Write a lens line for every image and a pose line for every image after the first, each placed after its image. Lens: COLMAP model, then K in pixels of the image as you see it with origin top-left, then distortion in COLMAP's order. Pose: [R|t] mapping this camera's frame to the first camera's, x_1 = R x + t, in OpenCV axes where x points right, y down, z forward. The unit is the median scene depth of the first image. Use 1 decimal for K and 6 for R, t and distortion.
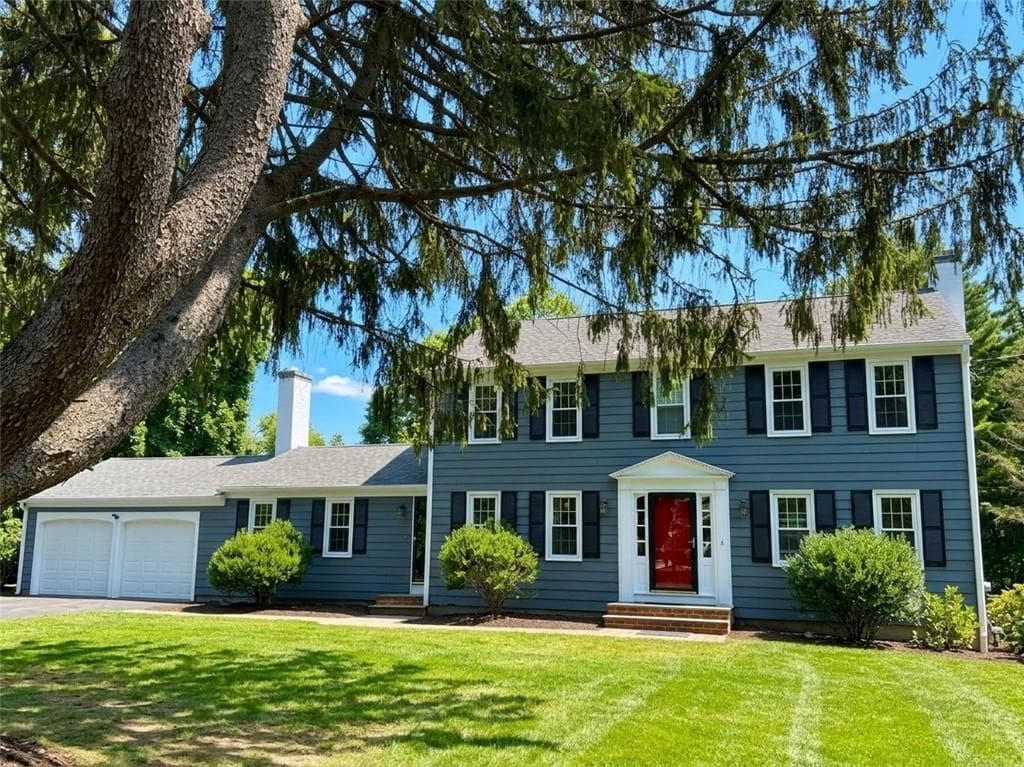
lens RADIAL K [[956.3, 0, 512.0], [0, 956.3, 383.5], [0, 0, 1]] dist [0.057259, -0.003393]
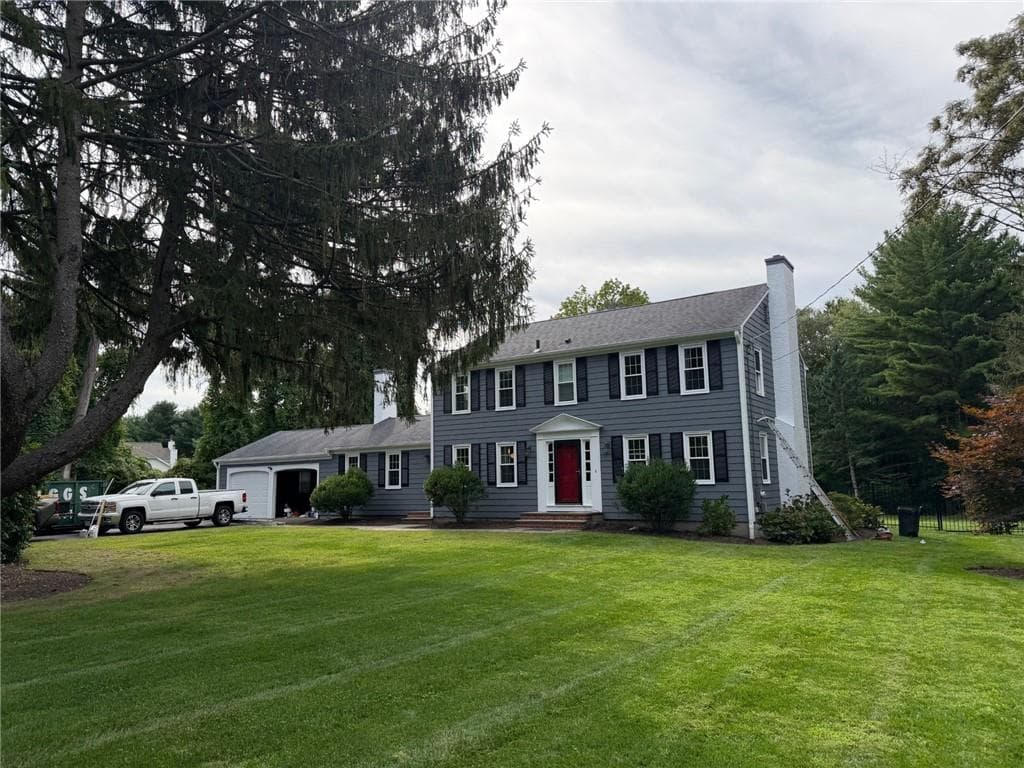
lens RADIAL K [[702.3, 0, 509.5], [0, 702.3, 386.8], [0, 0, 1]] dist [0.003115, -0.000788]
pose [[0.980309, -0.062196, -0.187417, 0.292877], [0.069736, 0.996989, 0.033902, -0.014289], [0.184744, -0.046304, 0.981695, -0.107227]]
